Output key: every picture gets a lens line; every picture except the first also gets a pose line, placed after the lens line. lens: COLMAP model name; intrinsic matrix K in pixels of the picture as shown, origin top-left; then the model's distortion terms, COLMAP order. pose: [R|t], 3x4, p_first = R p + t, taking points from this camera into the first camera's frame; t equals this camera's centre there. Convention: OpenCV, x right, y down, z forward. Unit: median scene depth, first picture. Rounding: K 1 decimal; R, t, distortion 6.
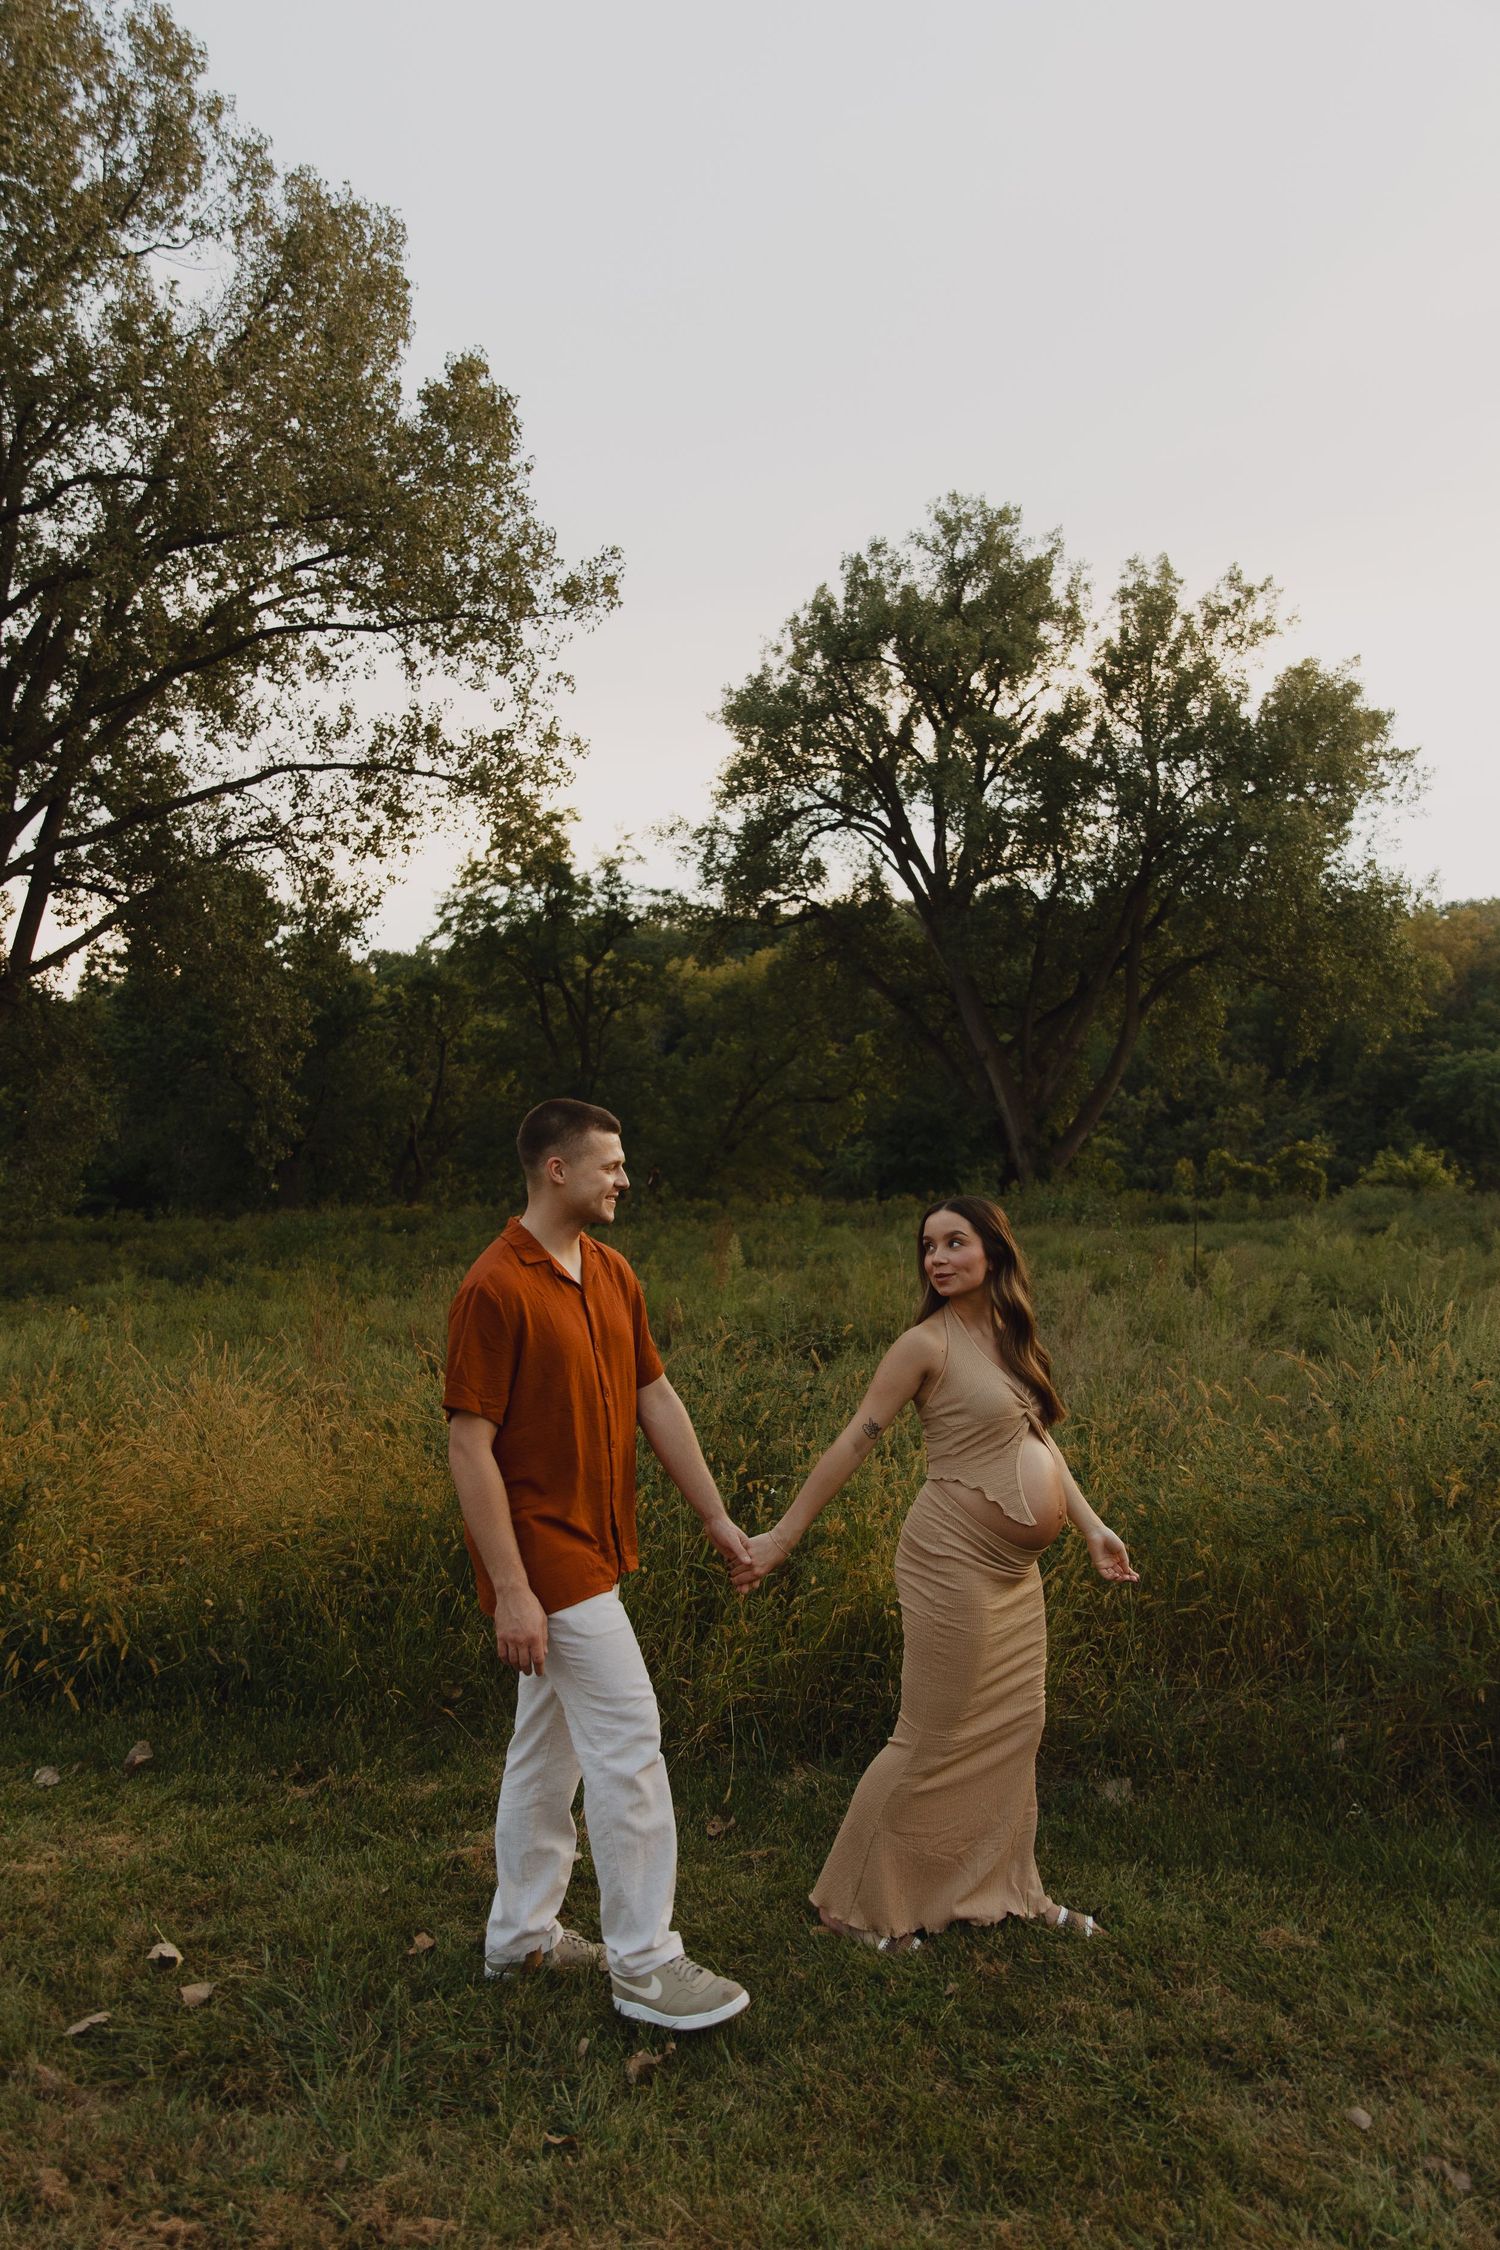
lens RADIAL K [[1479.9, 0, 750.0], [0, 1479.9, 1125.0], [0, 0, 1]] dist [-0.000116, 0.000443]
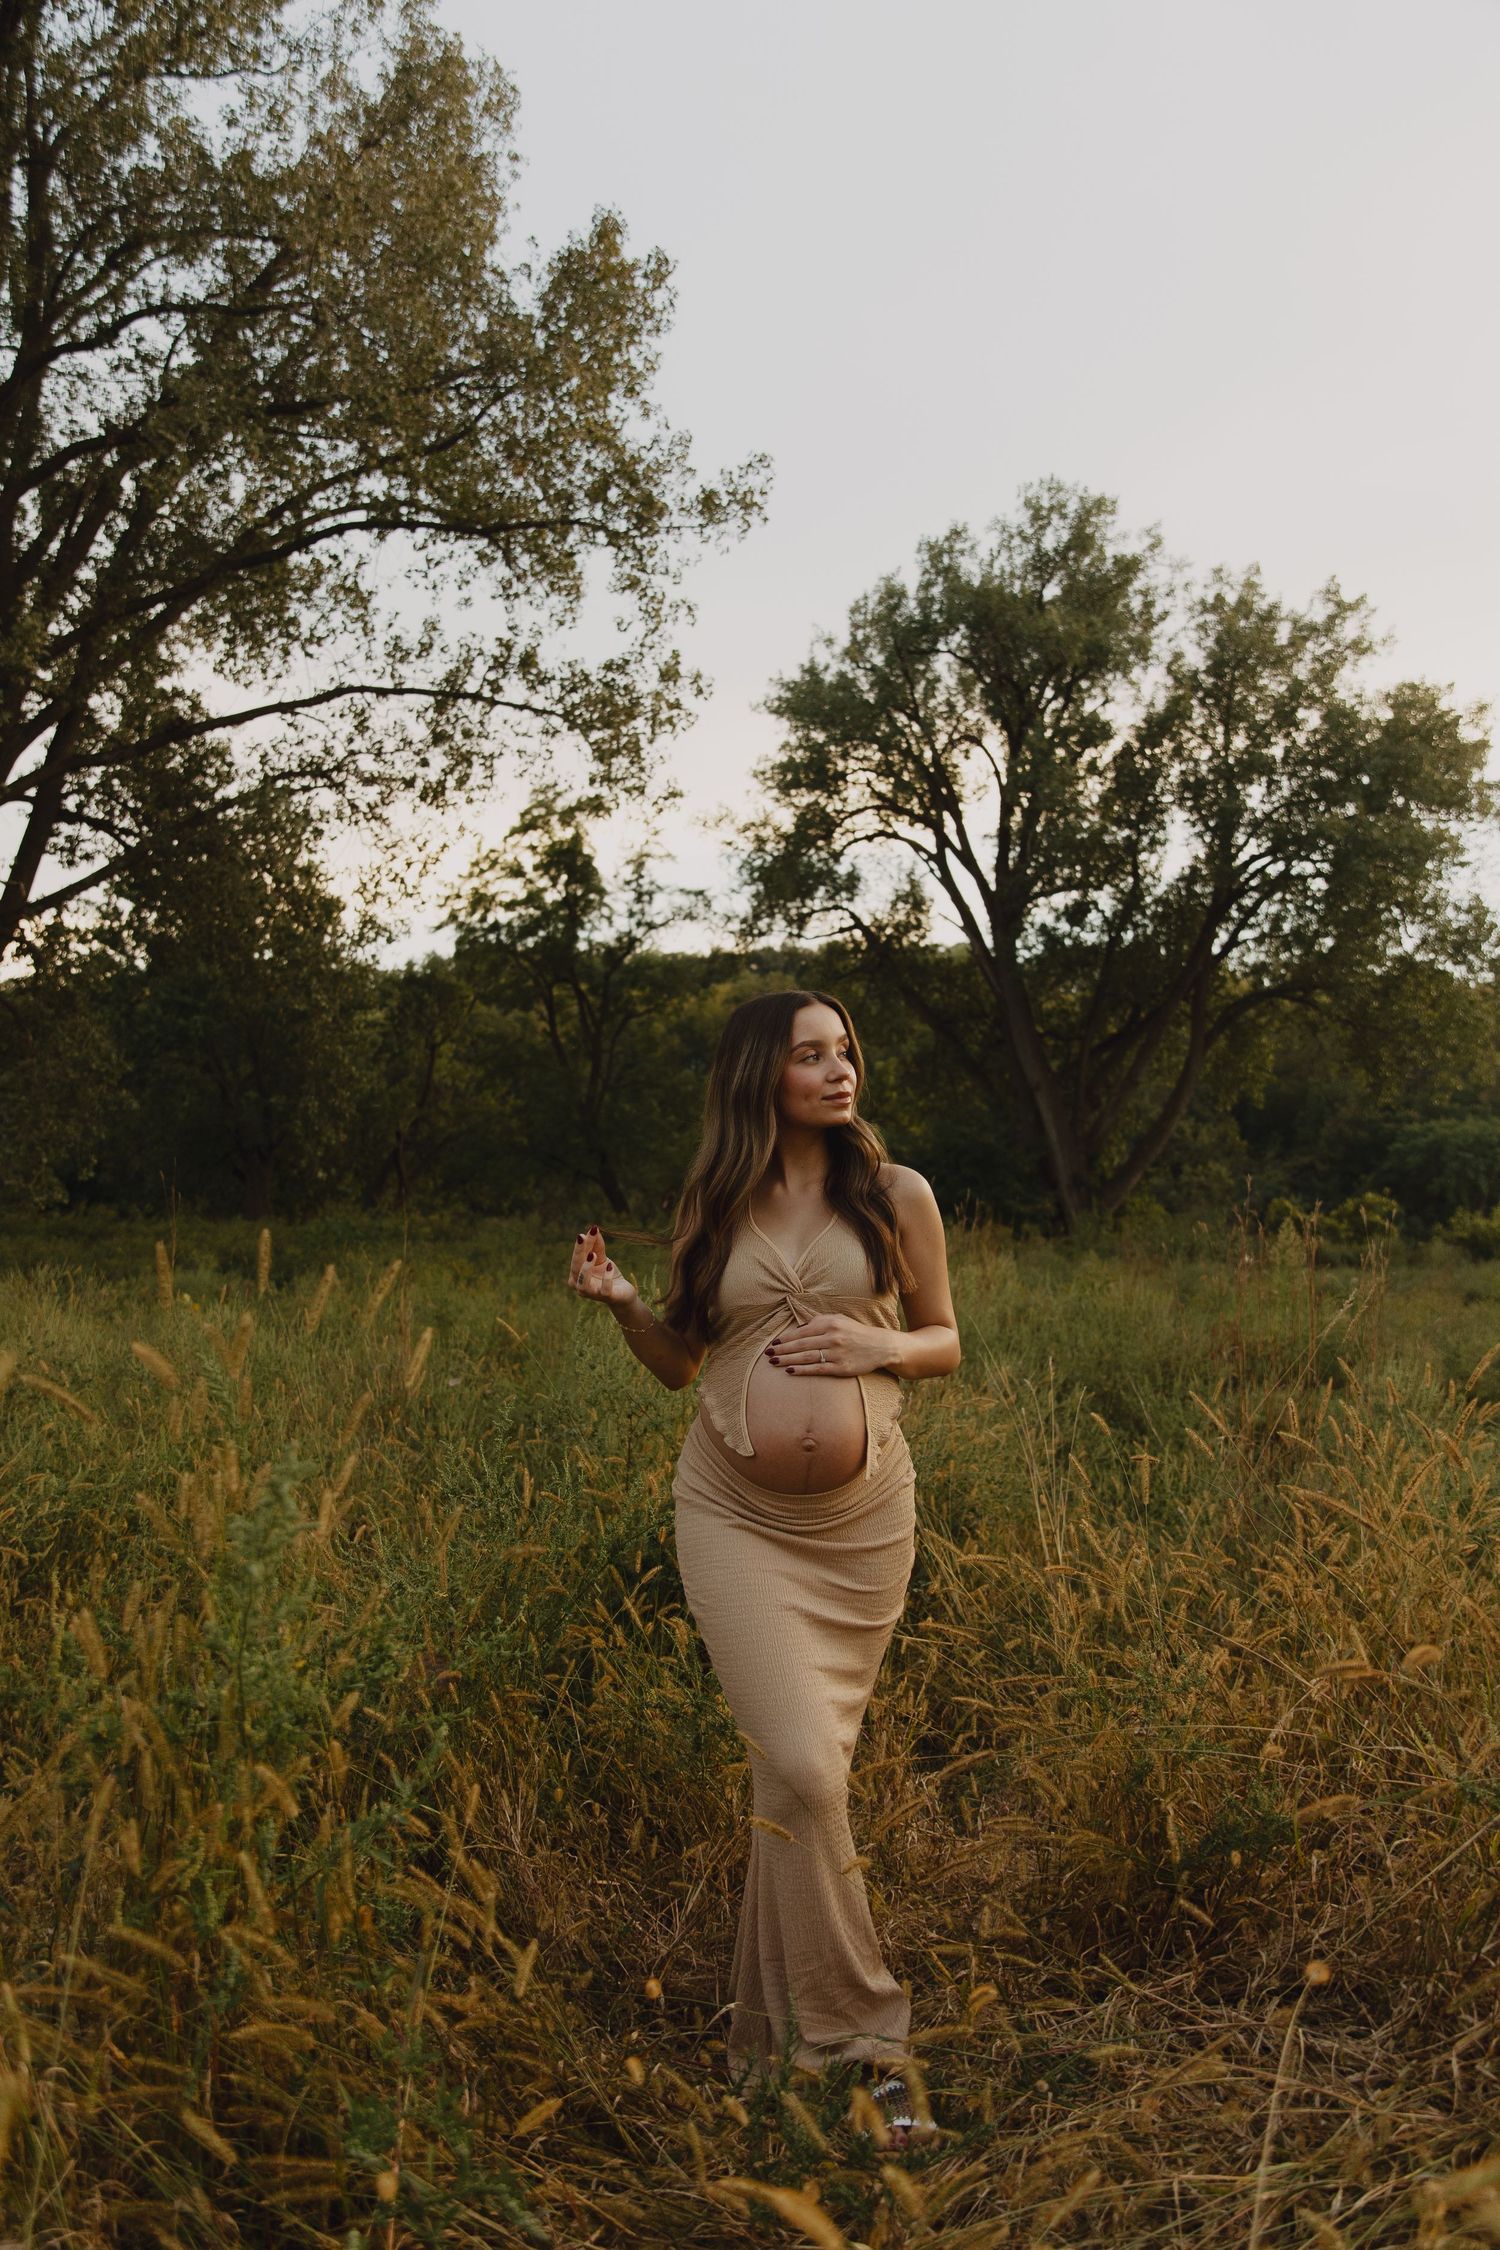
lens RADIAL K [[1479.9, 0, 750.0], [0, 1479.9, 1125.0], [0, 0, 1]] dist [-0.000116, 0.000443]
pose [[0.997262, 0.048872, 0.055491, -0.080630], [-0.047162, 0.998383, -0.031722, 0.017537], [-0.056951, 0.029018, 0.997955, 0.094659]]
